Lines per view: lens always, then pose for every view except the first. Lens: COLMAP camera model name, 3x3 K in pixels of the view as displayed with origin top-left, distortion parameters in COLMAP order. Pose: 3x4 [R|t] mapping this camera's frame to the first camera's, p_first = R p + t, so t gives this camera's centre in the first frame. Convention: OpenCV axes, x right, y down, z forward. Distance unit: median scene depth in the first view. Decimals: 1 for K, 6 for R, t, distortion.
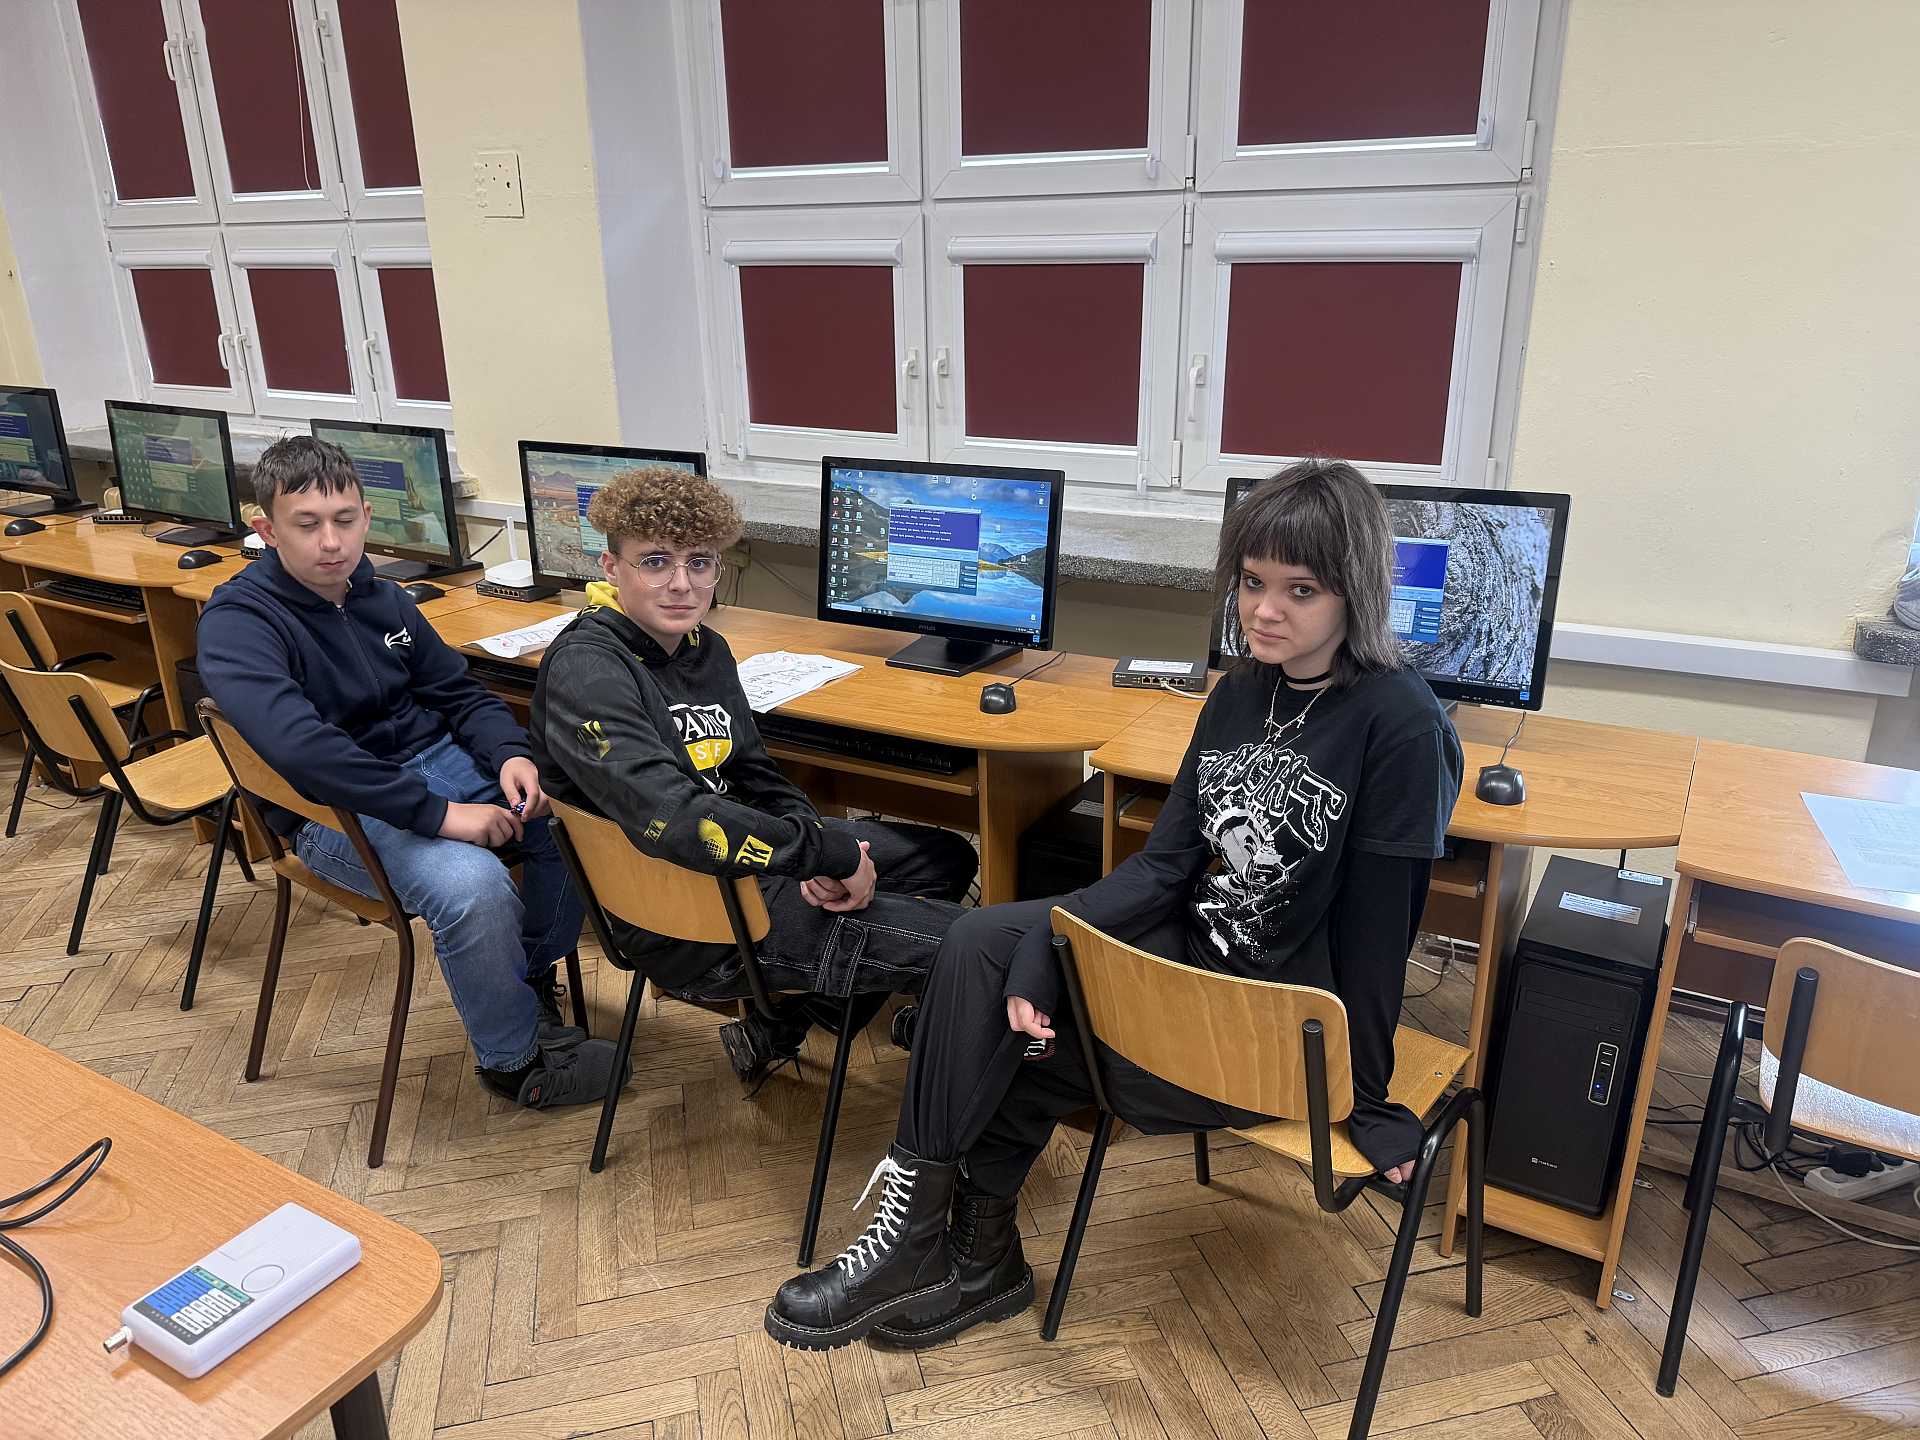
lens RADIAL K [[1376.6, 0, 974.2], [0, 1376.6, 721.7], [0, 0, 1]] dist [0.080125, -0.123661]
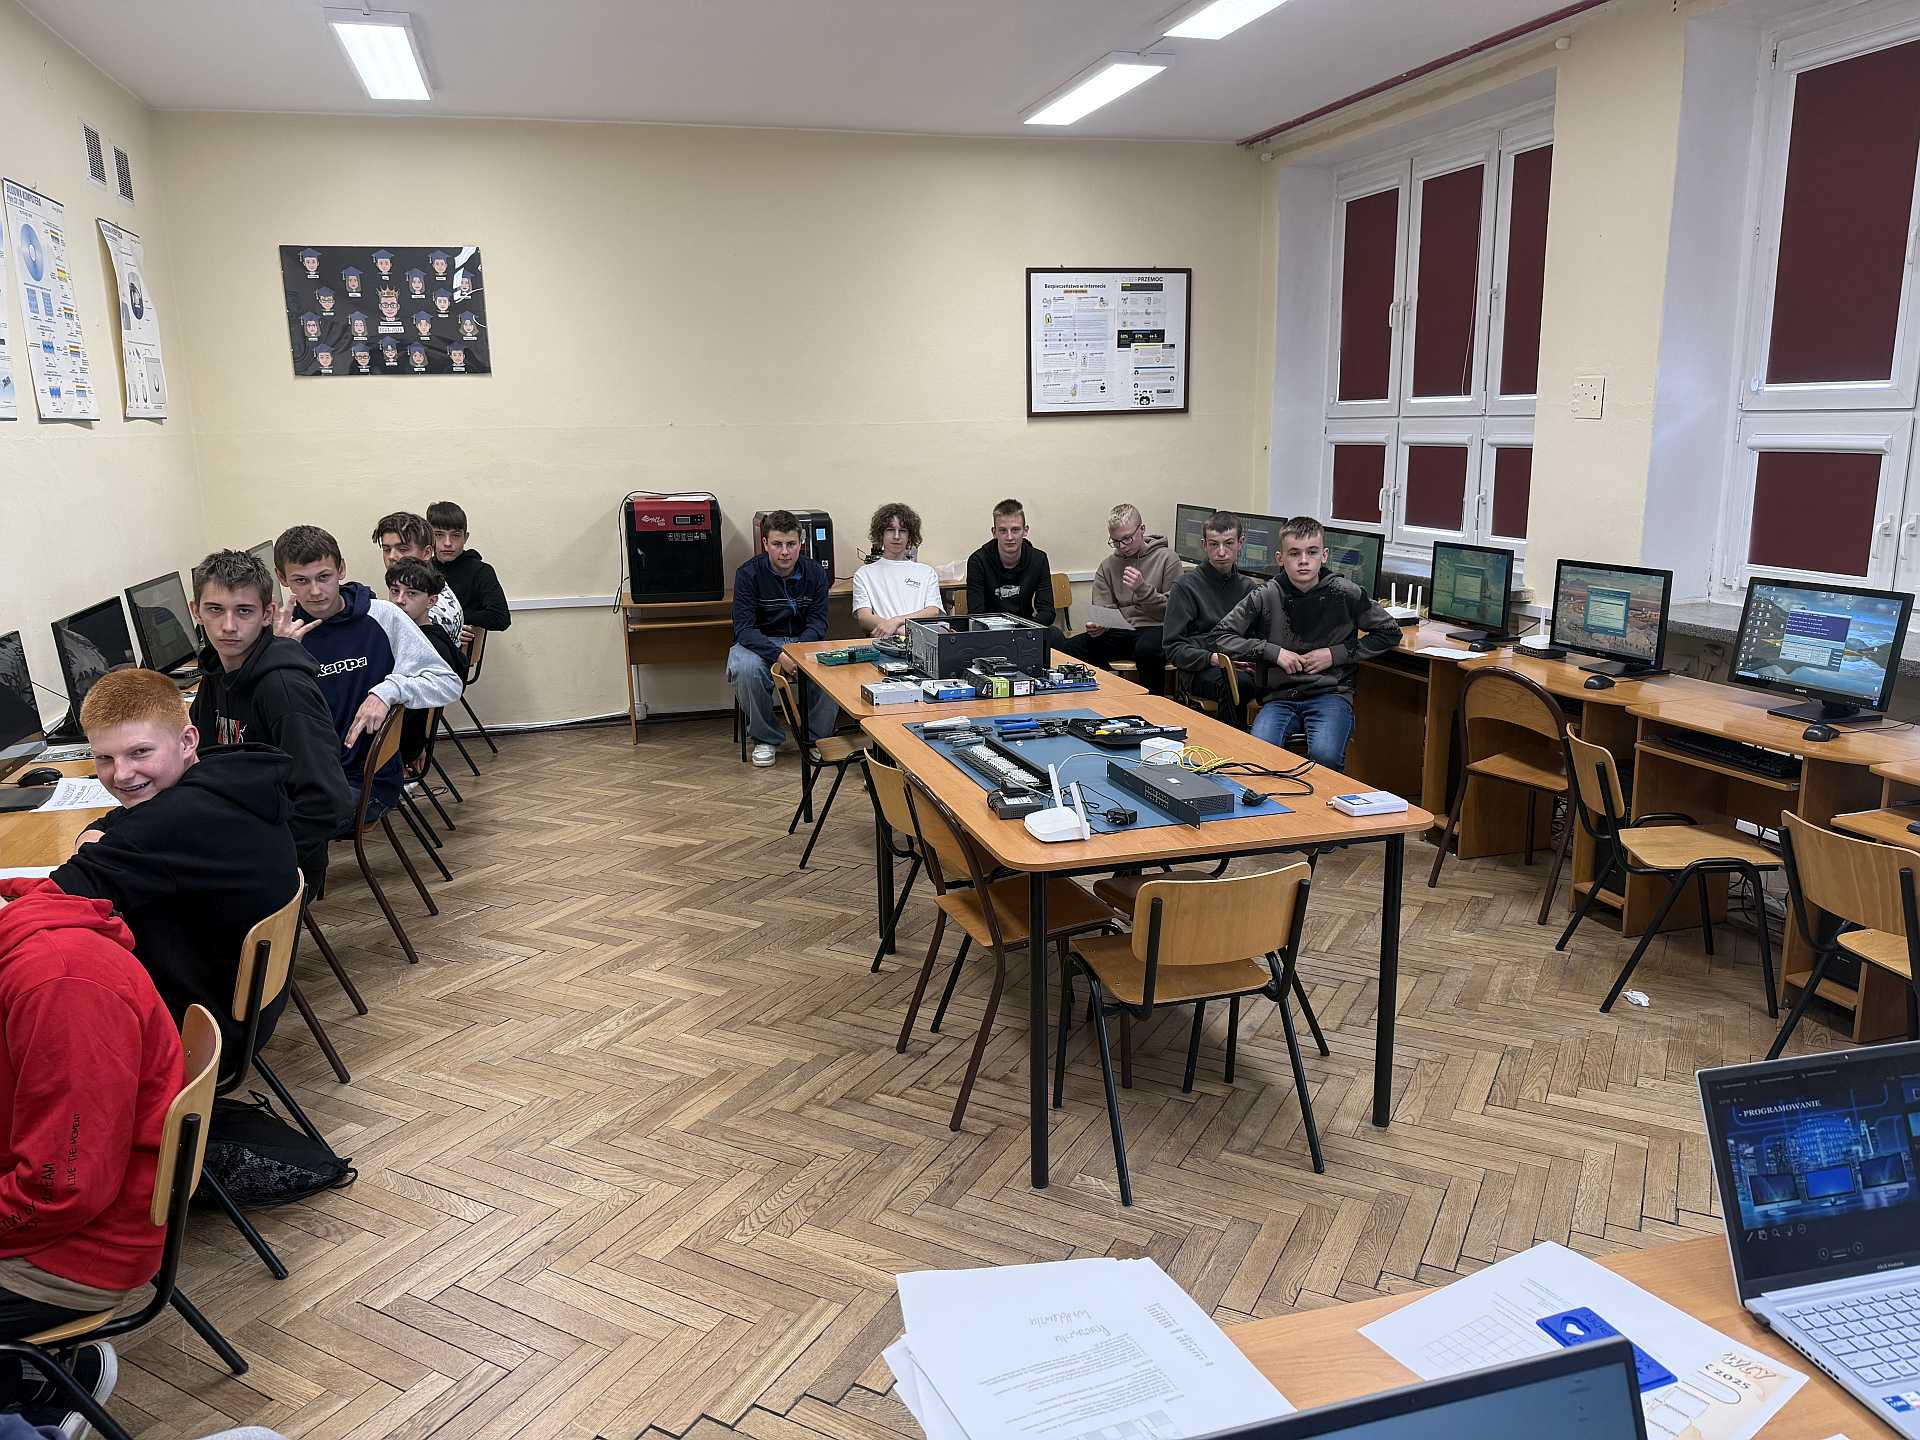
lens RADIAL K [[1374.8, 0, 944.6], [0, 1374.8, 749.3], [0, 0, 1]] dist [0.086425, -0.118022]
pose [[0.725410, 0.157187, -0.670129, 0.256344], [-0.213868, 0.976860, -0.002377, 0.158719], [0.654248, 0.145043, 0.742241, -0.592090]]
